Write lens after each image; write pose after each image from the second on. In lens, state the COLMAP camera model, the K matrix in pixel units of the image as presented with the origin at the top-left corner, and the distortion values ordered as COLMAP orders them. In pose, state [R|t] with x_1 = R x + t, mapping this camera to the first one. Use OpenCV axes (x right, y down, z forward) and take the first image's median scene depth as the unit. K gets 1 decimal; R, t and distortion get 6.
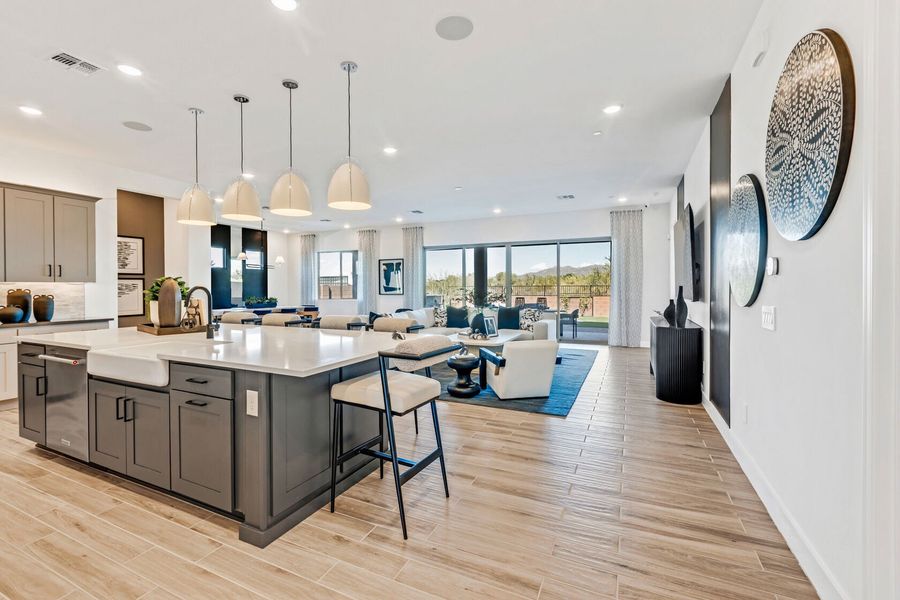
lens RADIAL K [[398.6, 0, 445.7], [0, 398.6, 289.9], [0, 0, 1]] dist [-0.011298, 0.000233]
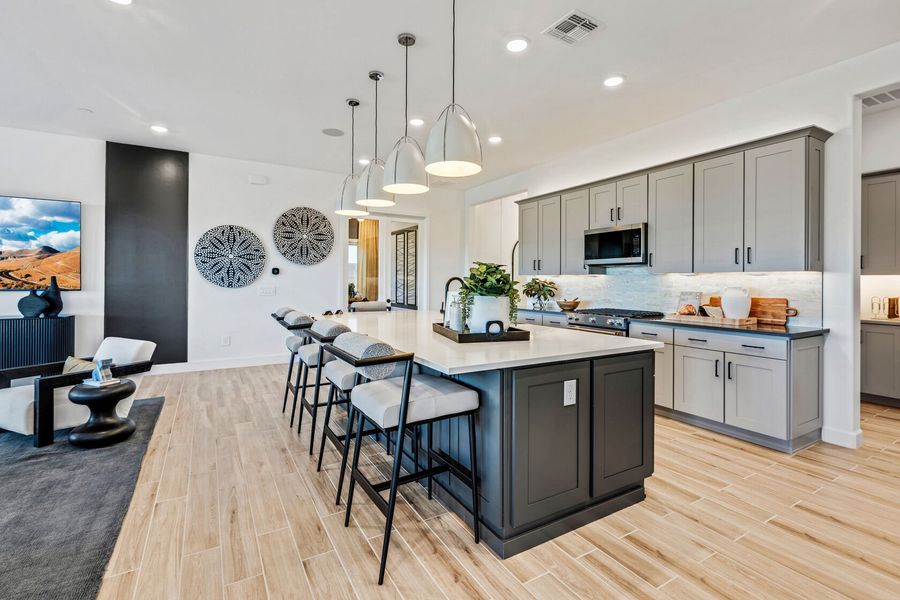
lens RADIAL K [[406.3, 0, 435.6], [0, 406.3, 282.1], [0, 0, 1]] dist [-0.002912, -0.000753]
pose [[-0.810063, -0.004604, 0.586325, -0.452582], [-0.001050, 0.999979, 0.006402, -0.000913], [-0.586342, 0.004570, -0.810051, 0.702215]]
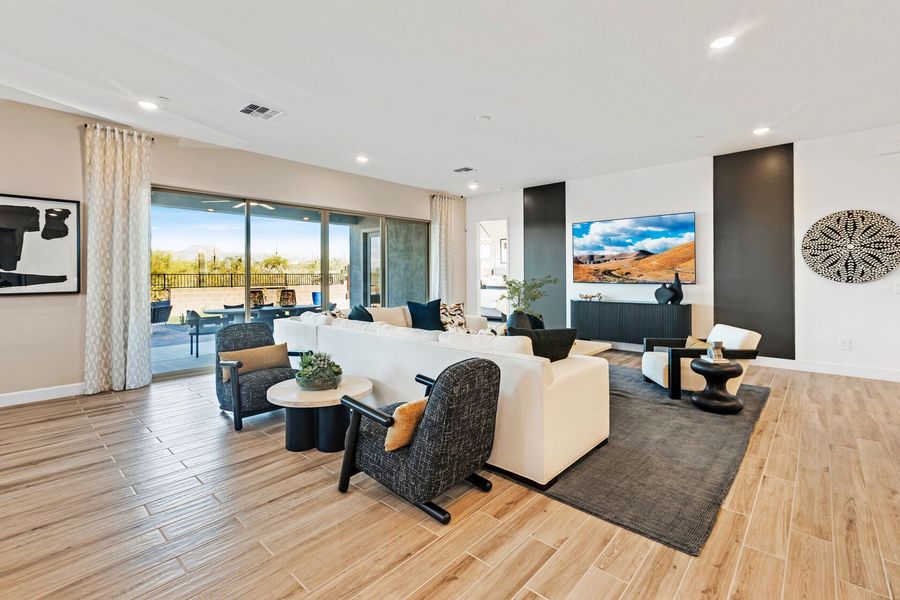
lens RADIAL K [[401.2, 0, 455.3], [0, 401.2, 273.4], [0, 0, 1]] dist [0.013609, -0.005222]
pose [[0.299378, 0.006295, 0.954114, -0.501230], [0.010071, 0.999902, -0.009757, -0.000535], [-0.954081, 0.012530, 0.299285, 0.720715]]
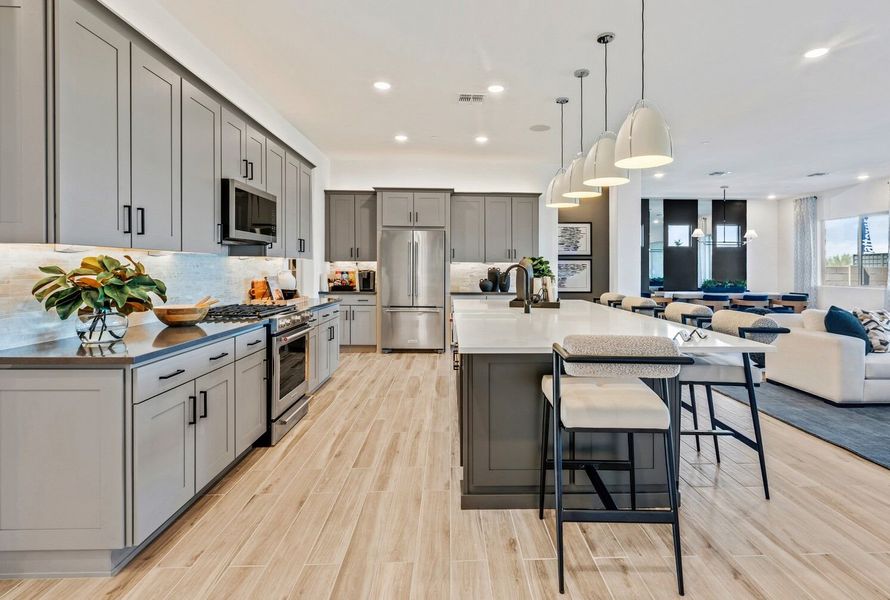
lens RADIAL K [[439.2, 0, 465.0], [0, 439.2, 273.3], [0, 0, 1]] dist [-0.002915, -0.000674]
pose [[0.456656, 0.016094, -0.889498, 0.135143], [-0.012912, 0.999851, 0.011462, 0.000622], [0.889550, 0.006251, 0.456795, 0.107336]]
